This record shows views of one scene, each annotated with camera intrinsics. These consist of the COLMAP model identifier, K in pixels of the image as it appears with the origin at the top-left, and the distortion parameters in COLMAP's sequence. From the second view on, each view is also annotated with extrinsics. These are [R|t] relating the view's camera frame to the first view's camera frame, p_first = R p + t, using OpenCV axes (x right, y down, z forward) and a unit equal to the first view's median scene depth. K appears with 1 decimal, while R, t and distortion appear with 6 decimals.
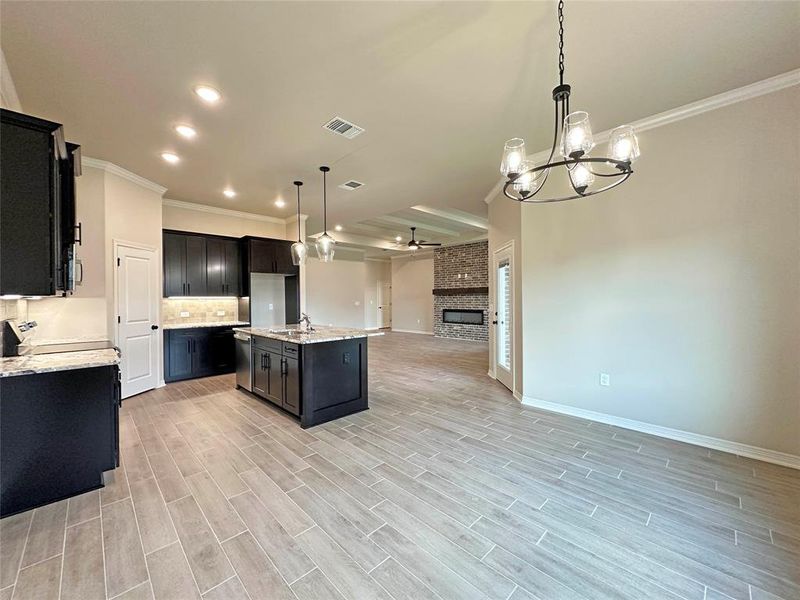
lens RADIAL K [[319.2, 0, 400.0], [0, 319.2, 300.0], [0, 0, 1]] dist [-0.002319, -0.000225]
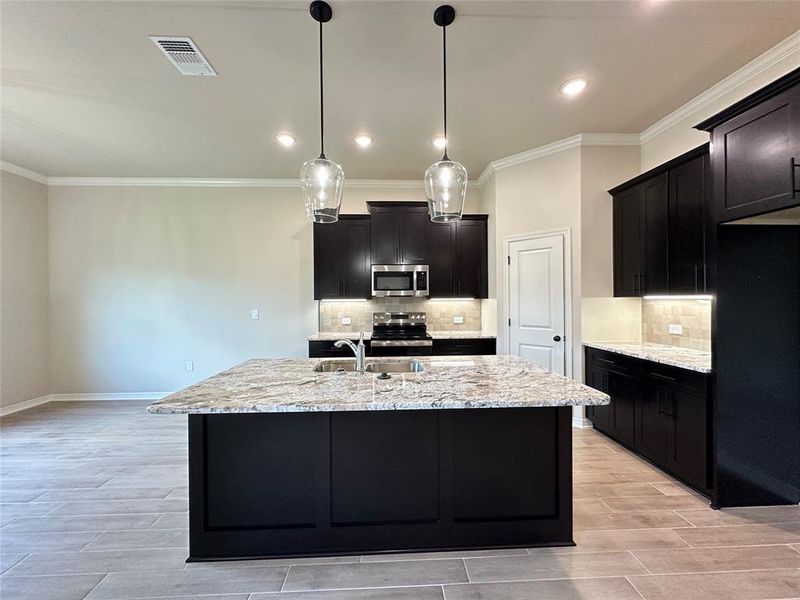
lens RADIAL K [[319.2, 0, 400.0], [0, 319.2, 300.0], [0, 0, 1]] dist [-0.002319, -0.000225]
pose [[-0.670848, 0.016518, -0.741411, 0.014816], [0.008282, 0.999856, 0.014783, -0.012998], [0.741549, 0.003777, -0.670888, 0.931397]]
